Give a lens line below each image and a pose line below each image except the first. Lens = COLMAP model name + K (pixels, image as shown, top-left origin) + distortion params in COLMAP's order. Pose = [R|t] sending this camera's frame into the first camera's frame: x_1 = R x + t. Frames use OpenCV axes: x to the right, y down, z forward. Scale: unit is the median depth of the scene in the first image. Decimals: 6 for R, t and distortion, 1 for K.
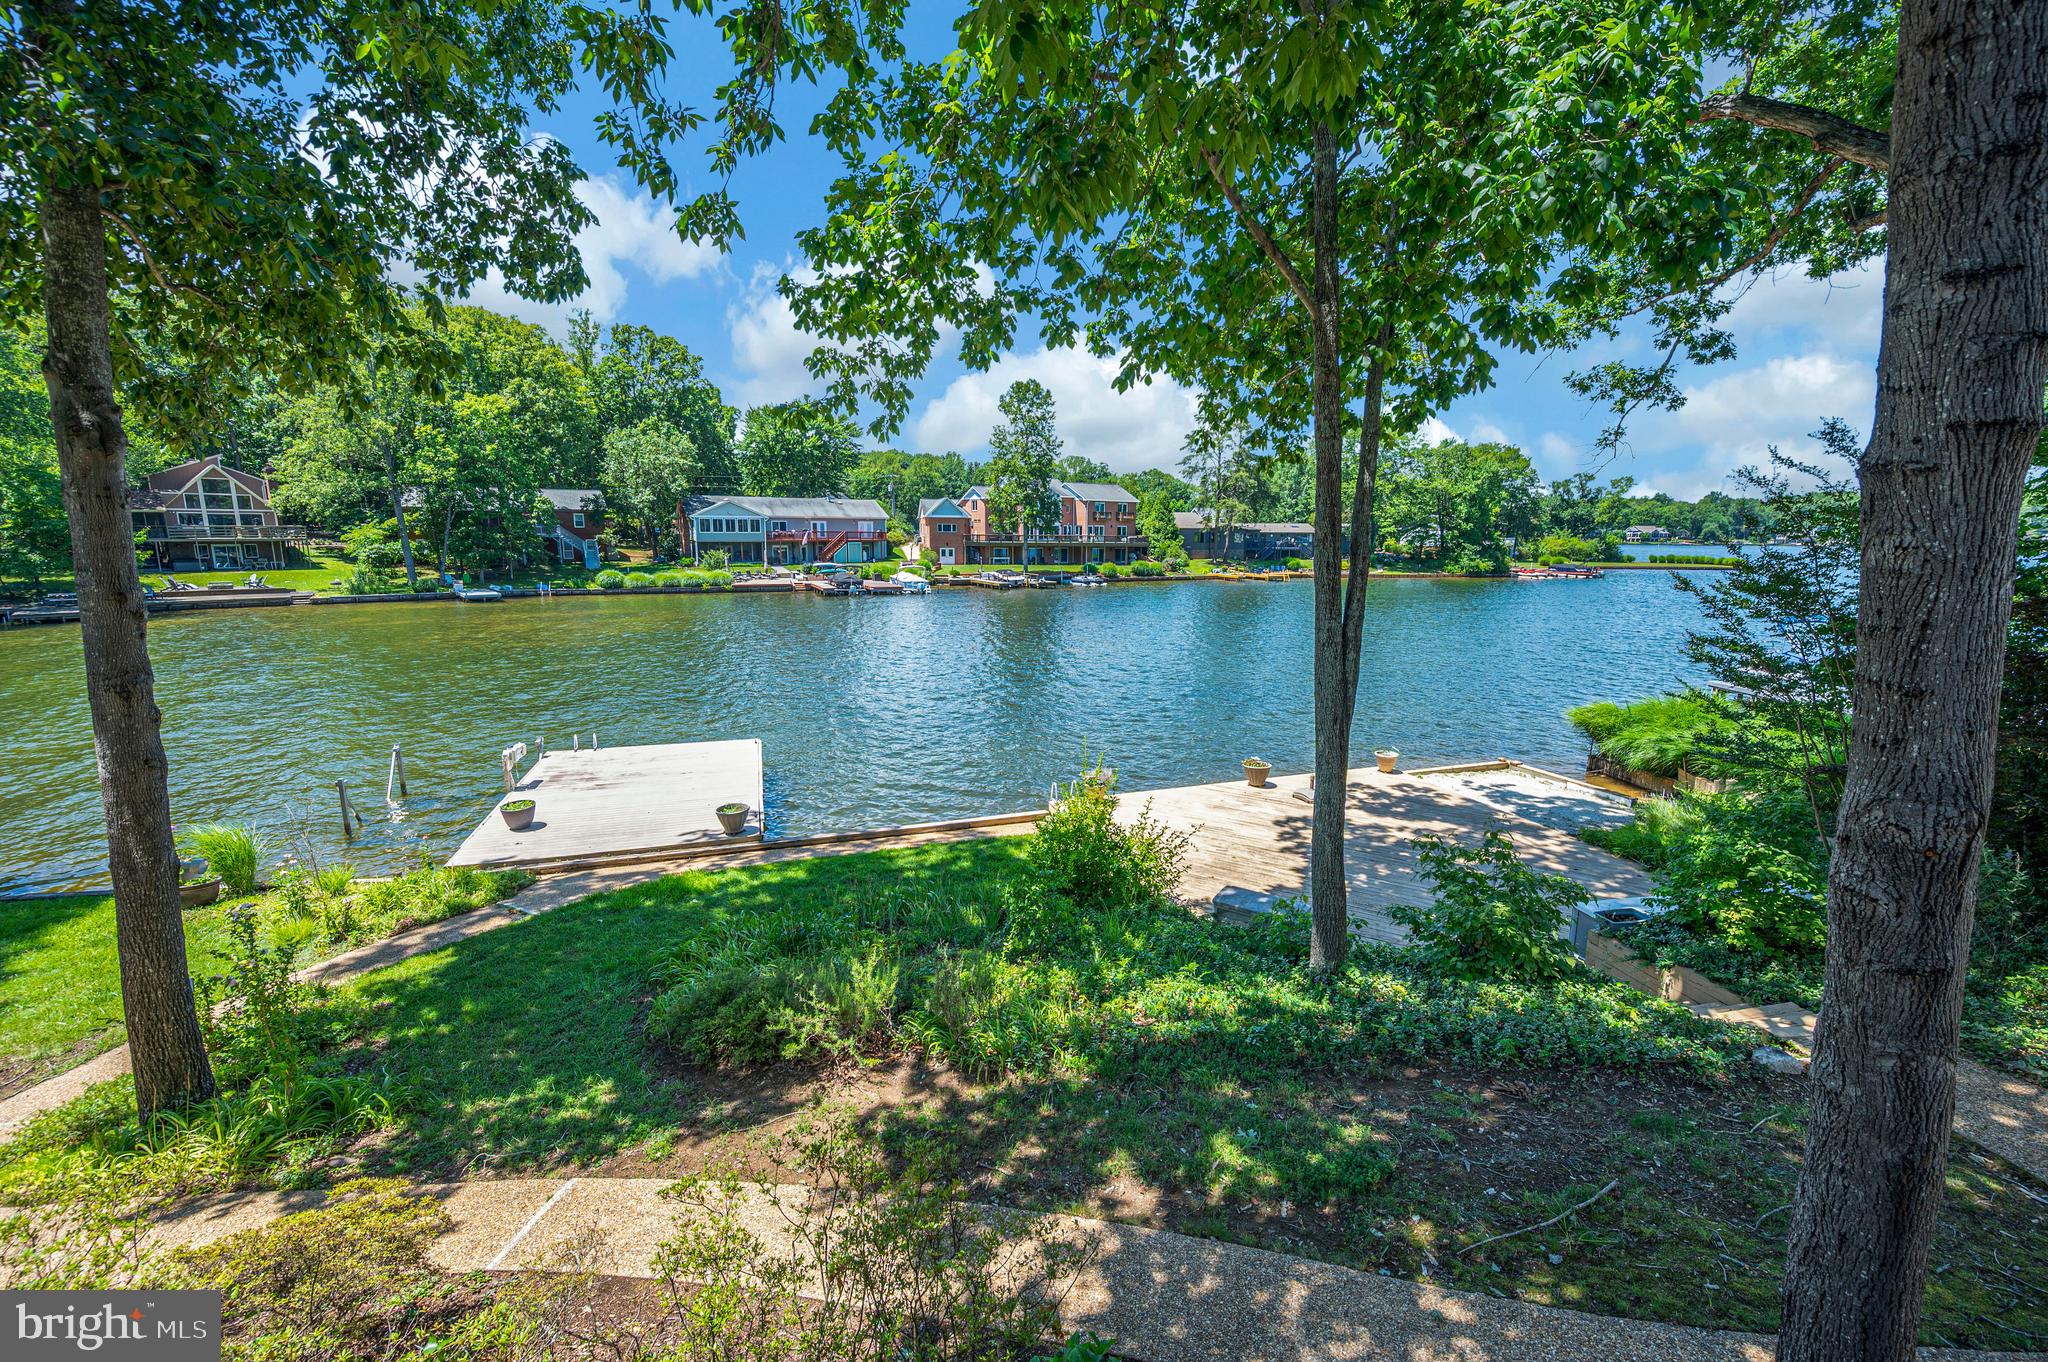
lens RADIAL K [[843.7, 0, 1026.4], [0, 843.7, 683.6], [0, 0, 1]] dist [-0.007739, 0.000124]
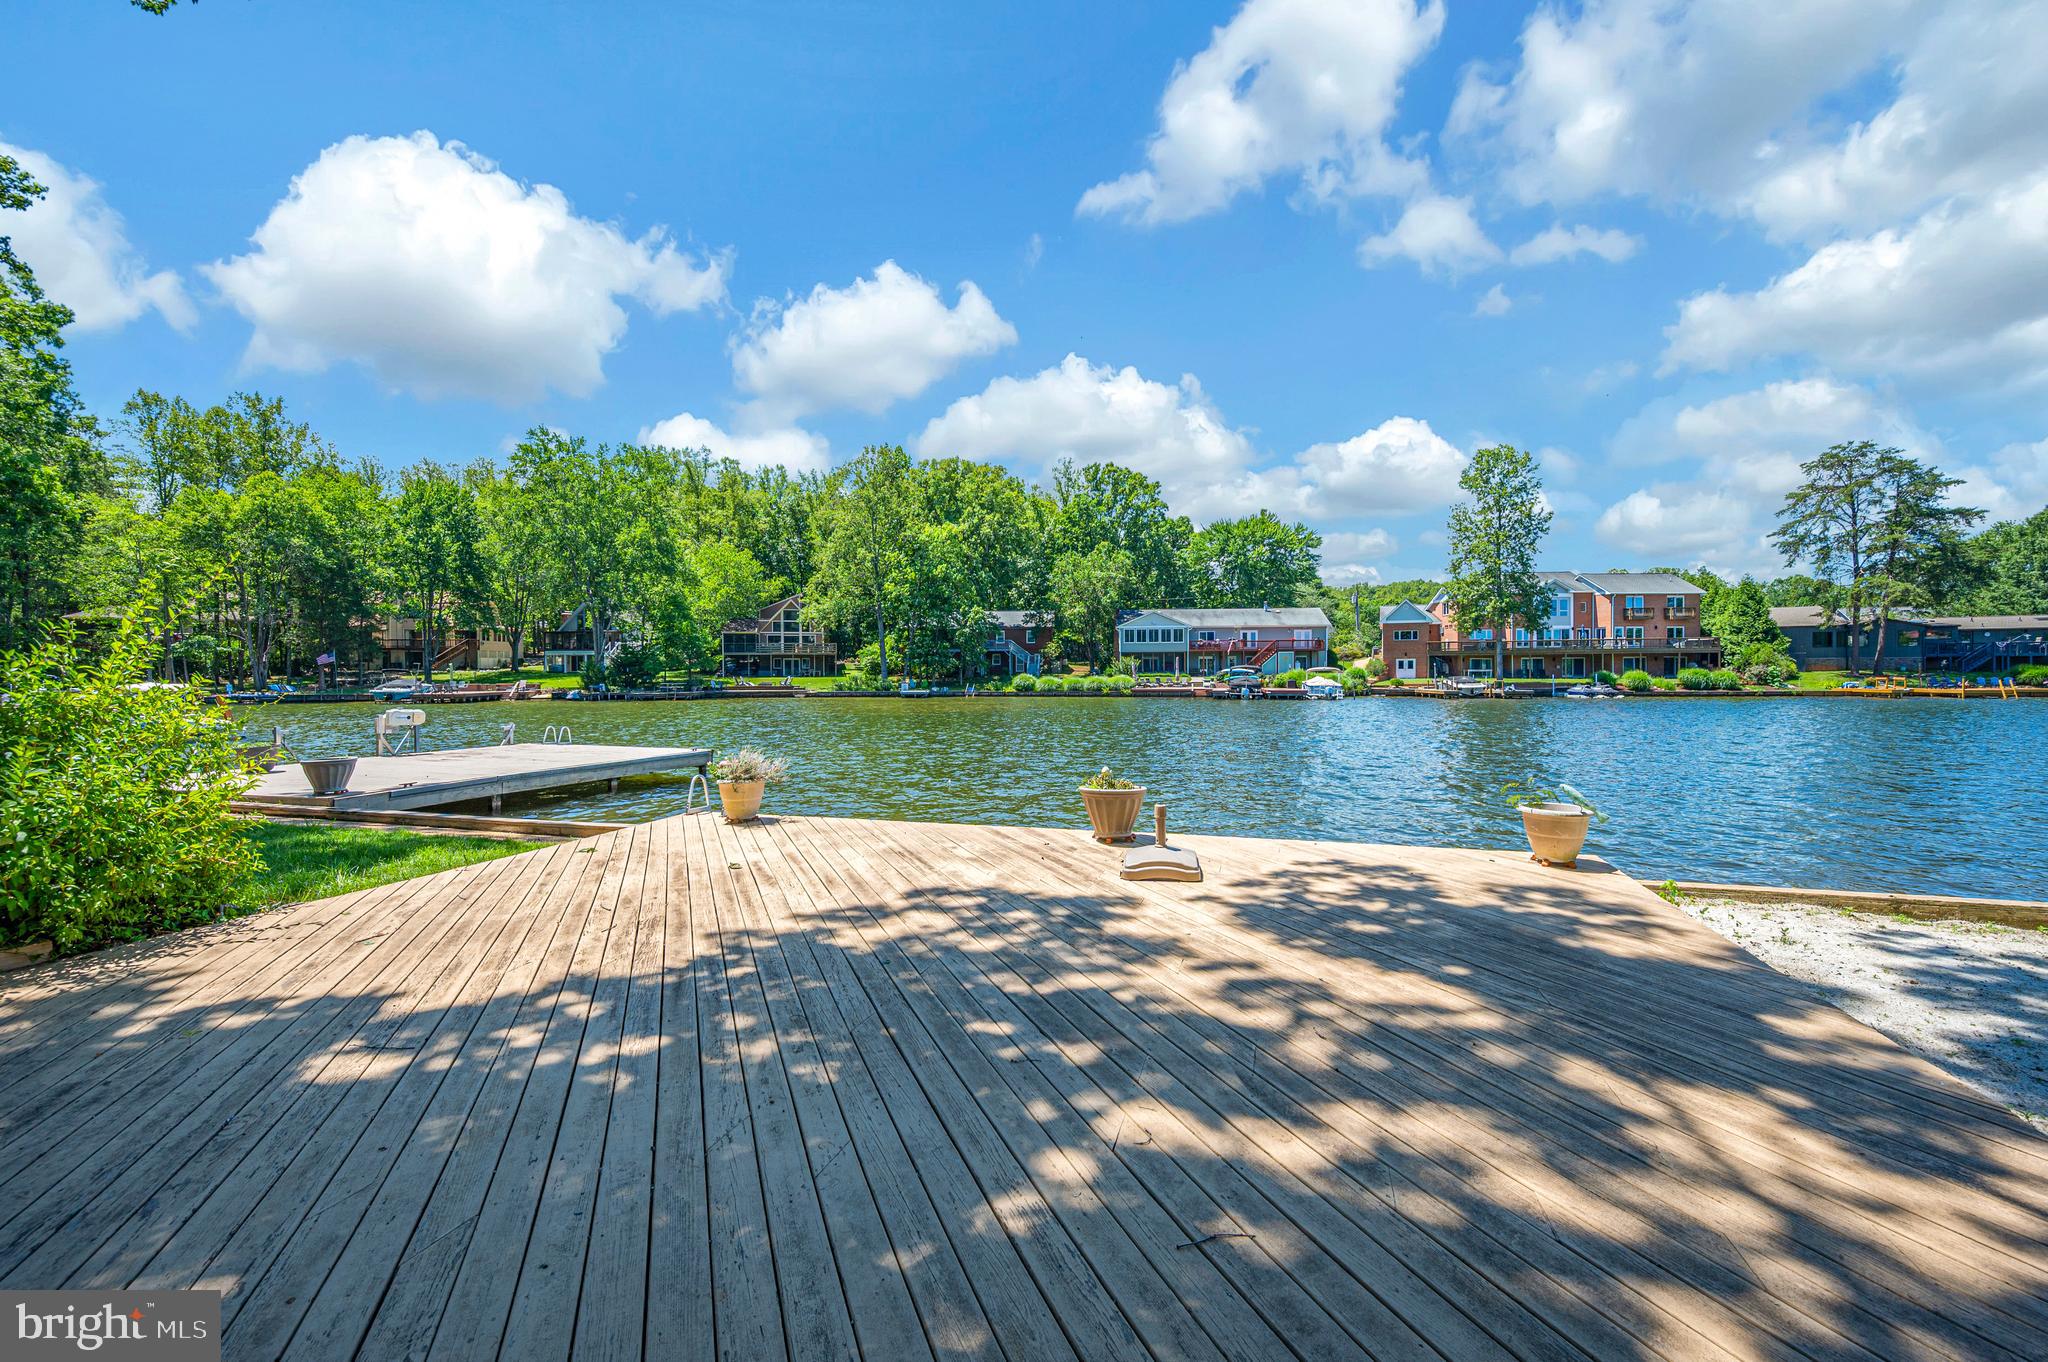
lens RADIAL K [[848.5, 0, 1024.0], [0, 848.5, 681.0], [0, 0, 1]] dist [-0.002691, -0.000283]
pose [[0.811392, -0.005049, -0.584480, 0.094429], [-0.099083, 0.984302, -0.146053, 0.021653], [0.576042, 0.176418, 0.798155, 0.123998]]
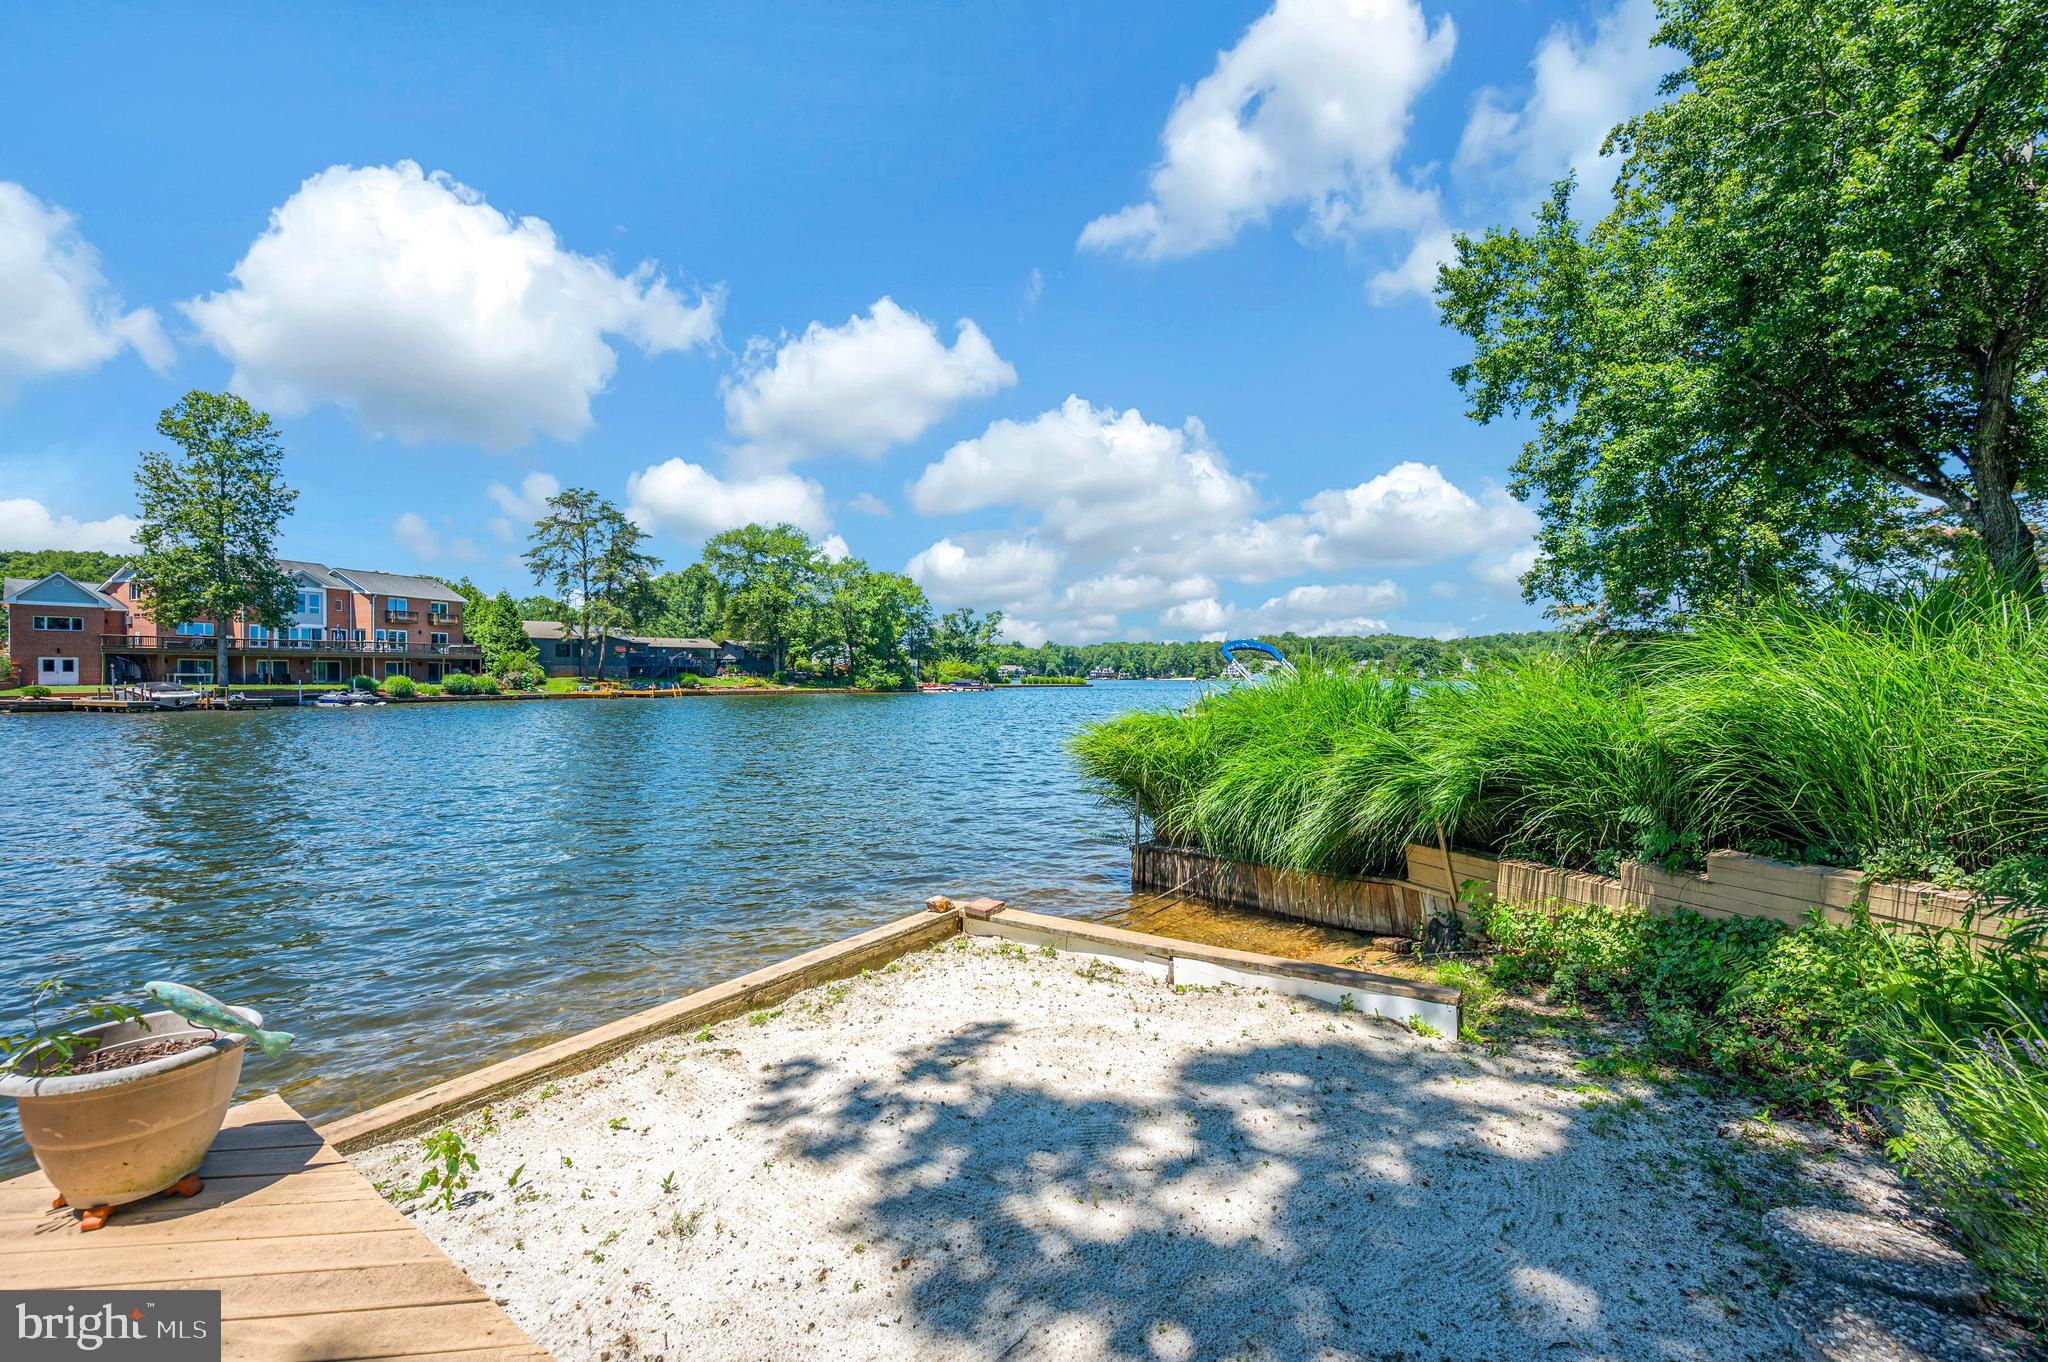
lens RADIAL K [[812.3, 0, 1038.9], [0, 812.3, 679.9], [0, 0, 1]] dist [-0.002104, -0.000161]
pose [[0.785132, -0.008588, 0.619269, 0.095507], [0.119660, 0.983167, -0.138075, 0.012994], [-0.607658, 0.182509, 0.772944, 0.170268]]
